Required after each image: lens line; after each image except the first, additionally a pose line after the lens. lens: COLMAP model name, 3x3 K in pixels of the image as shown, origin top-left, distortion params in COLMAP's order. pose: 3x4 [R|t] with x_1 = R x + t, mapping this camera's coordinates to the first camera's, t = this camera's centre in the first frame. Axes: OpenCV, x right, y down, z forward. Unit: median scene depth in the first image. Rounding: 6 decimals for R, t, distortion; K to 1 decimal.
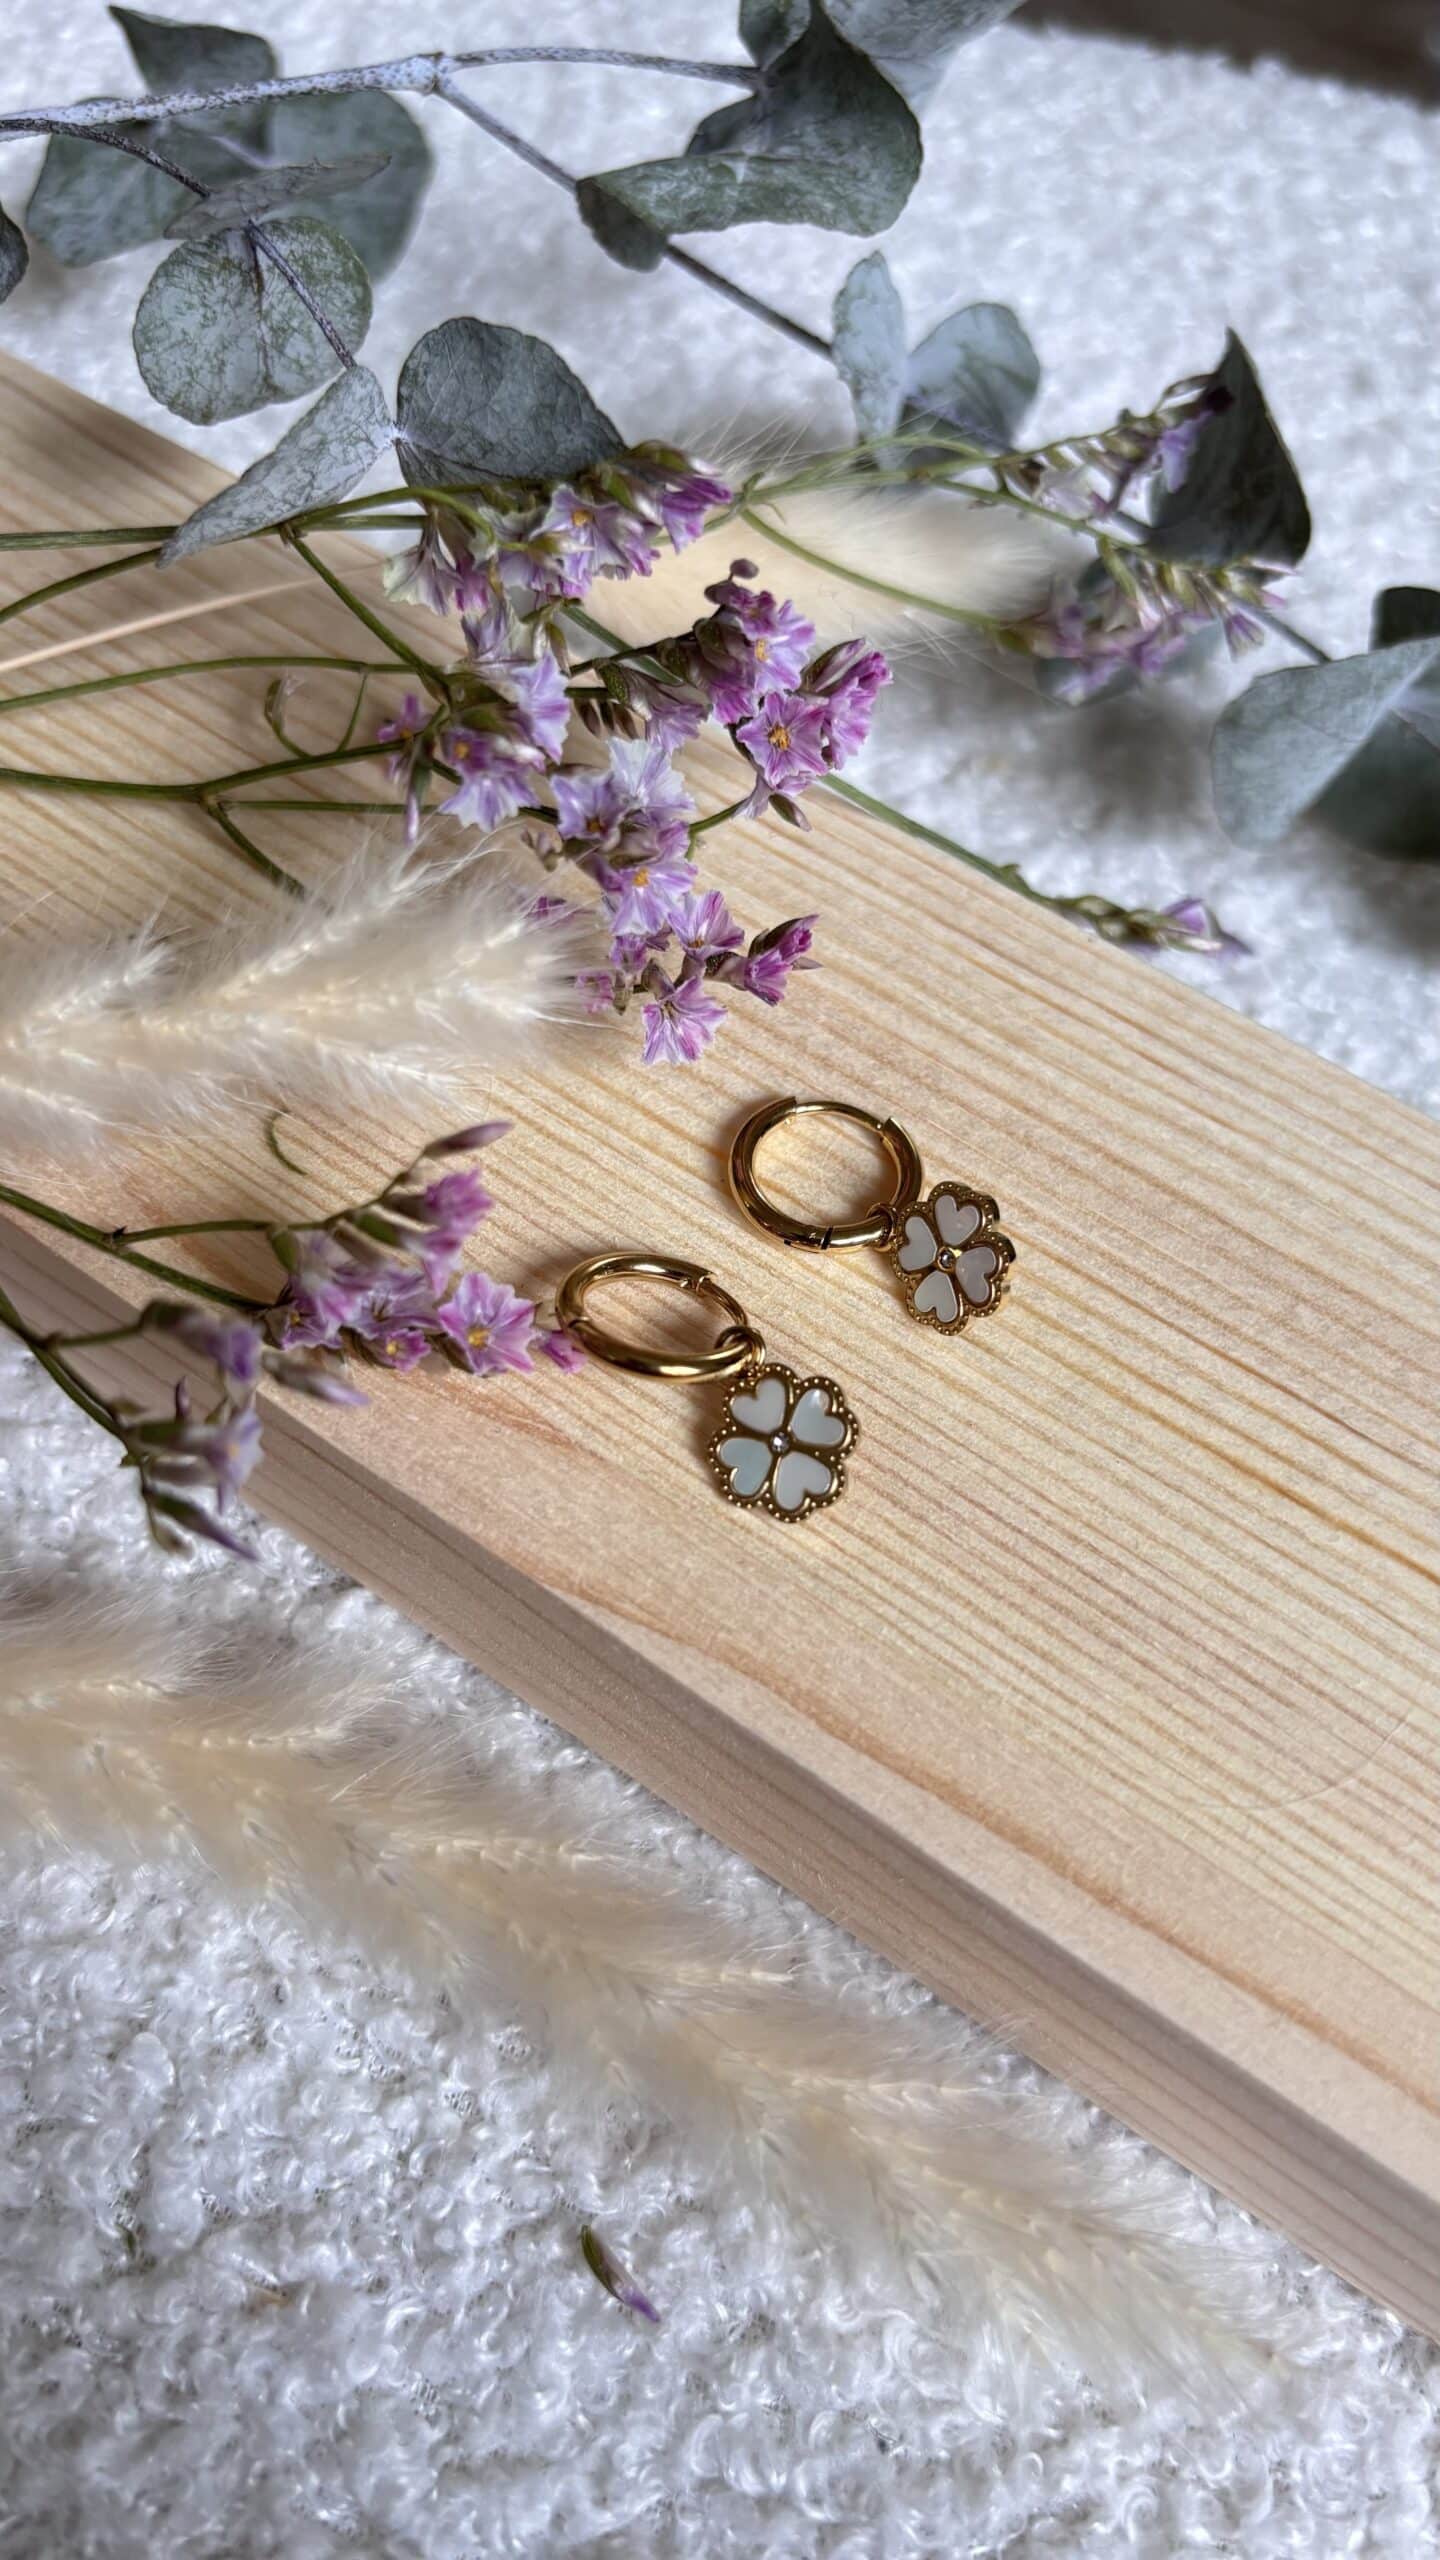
lens RADIAL K [[1876.2, 0, 696.3], [0, 1876.2, 1297.4], [0, 0, 1]] dist [0.058316, -0.130690]
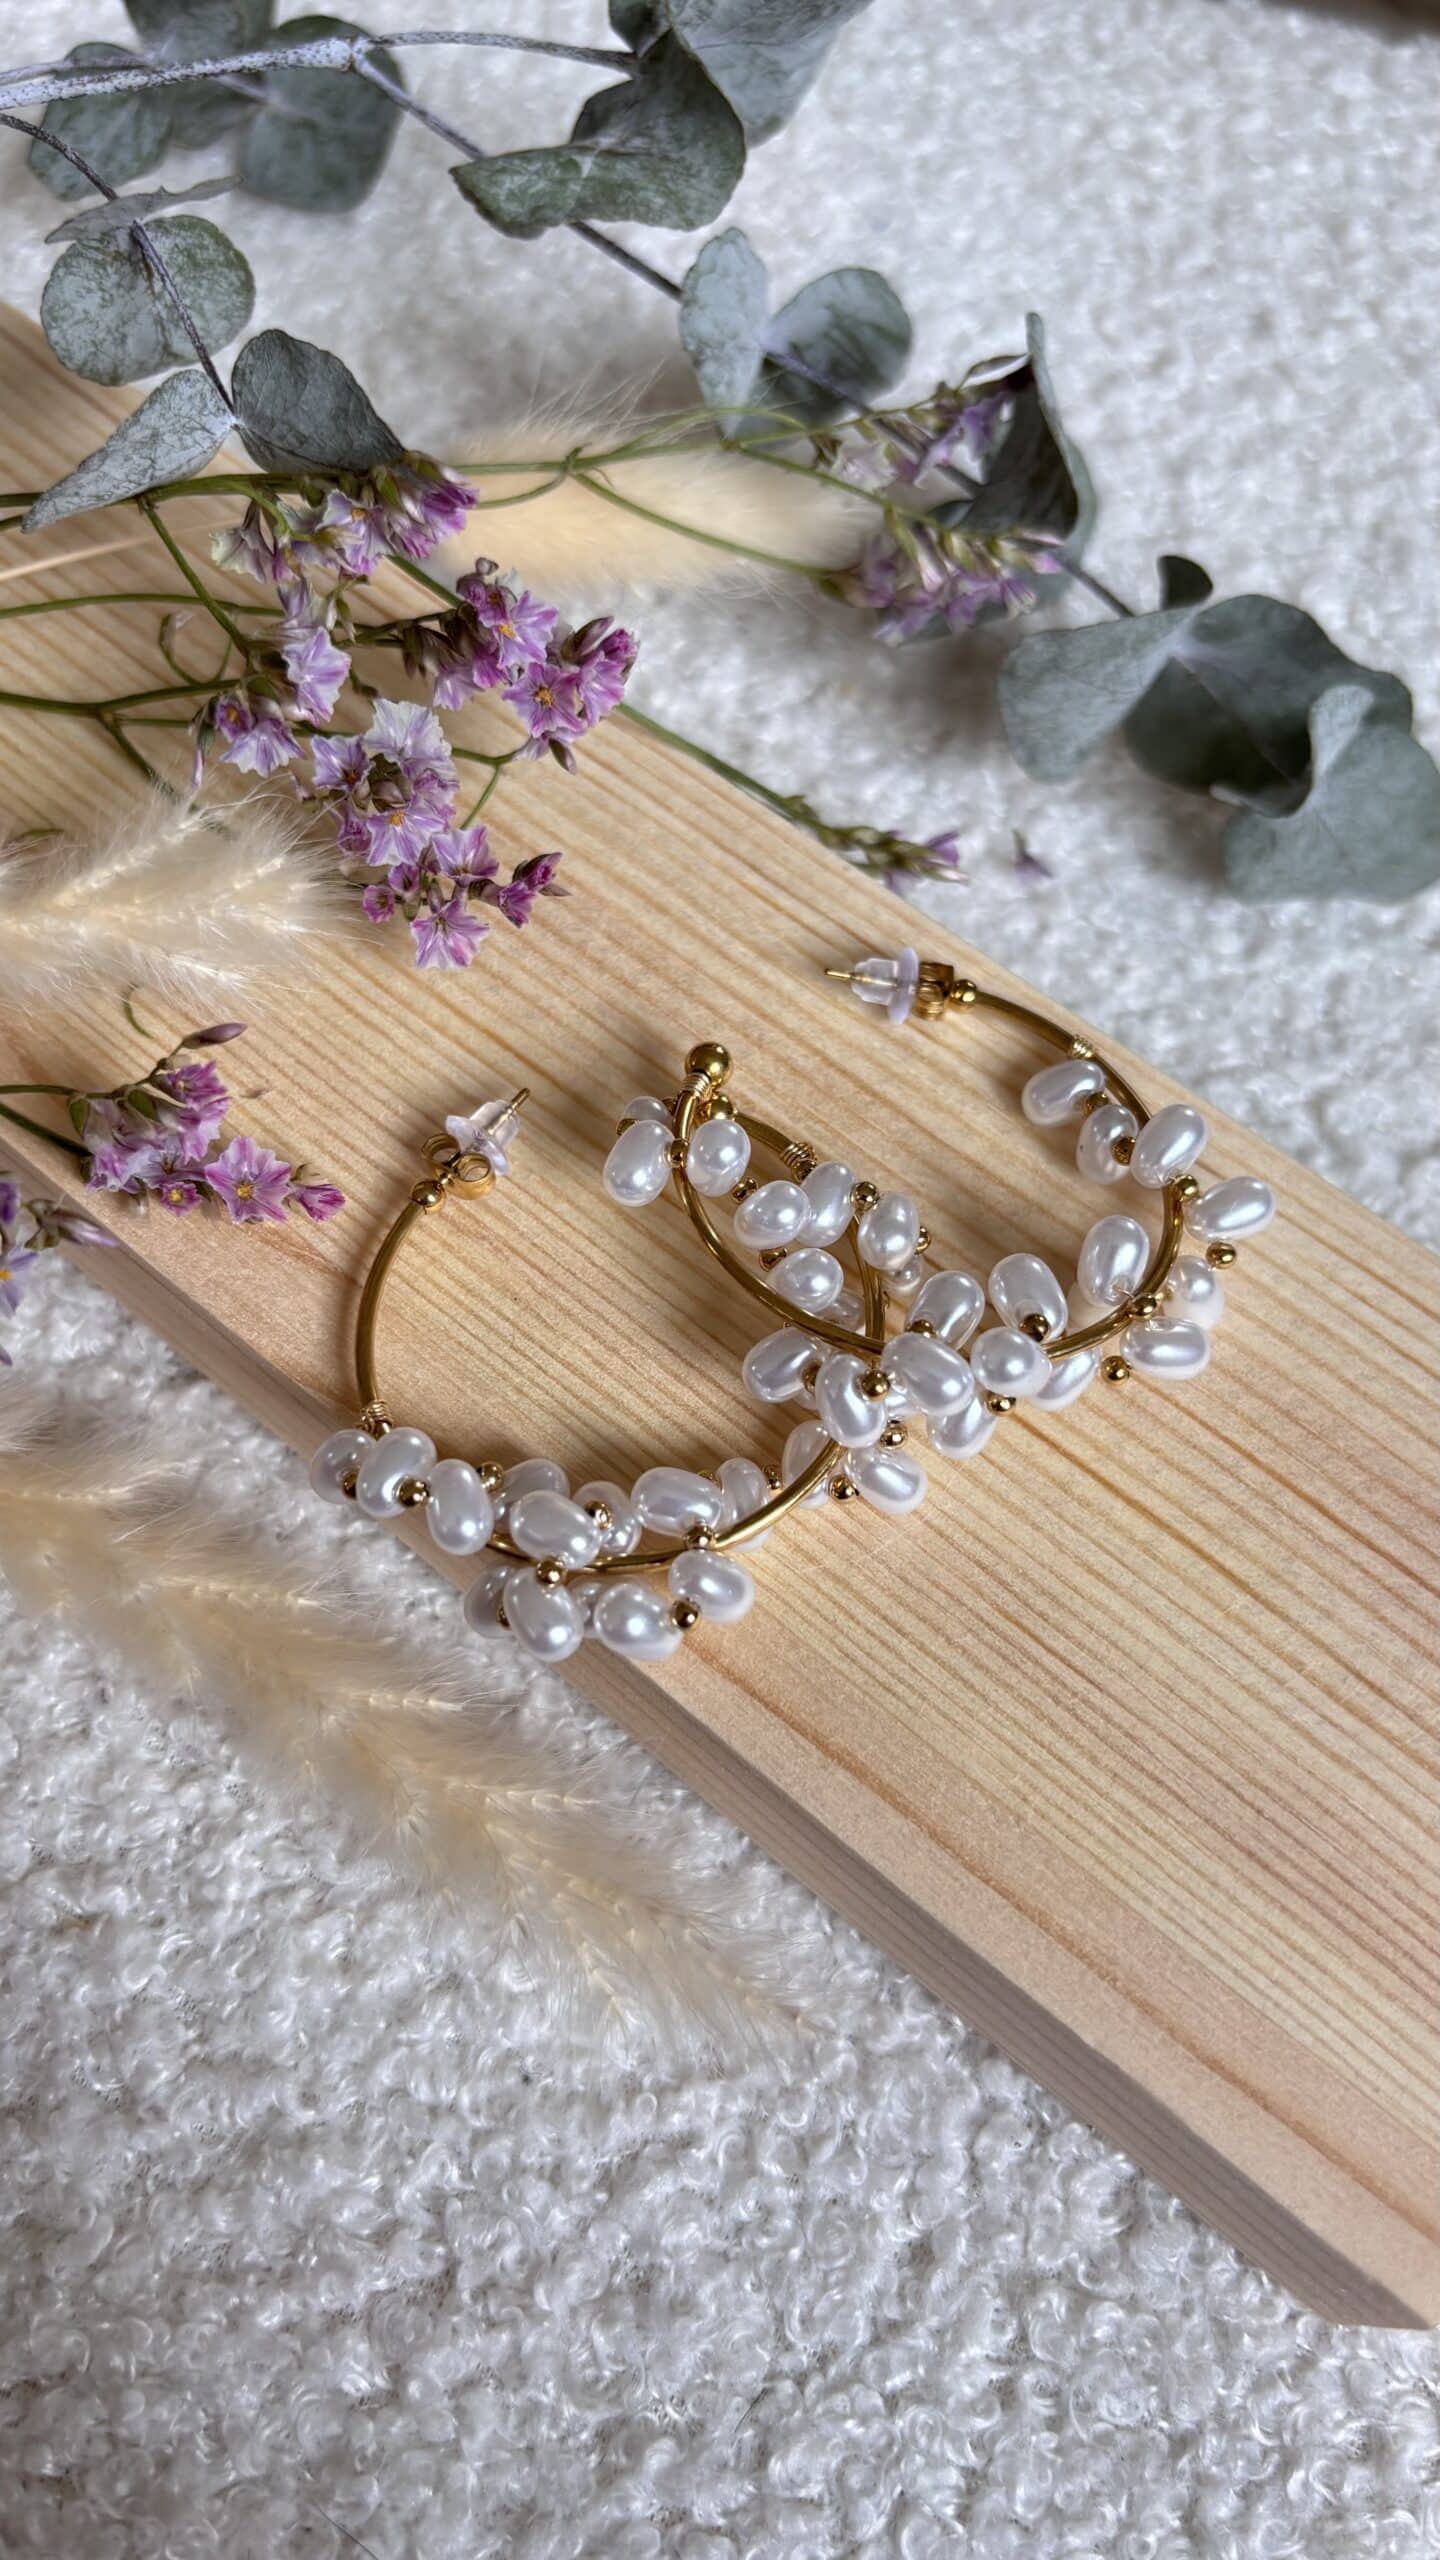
lens RADIAL K [[1867.5, 0, 703.3], [0, 1867.5, 1264.7], [0, 0, 1]] dist [0.061668, -0.115464]
pose [[0.995850, 0.062317, -0.066329, 0.251056], [-0.057548, 0.995777, 0.071536, -0.028212], [0.070506, -0.067422, 0.995230, -0.201171]]
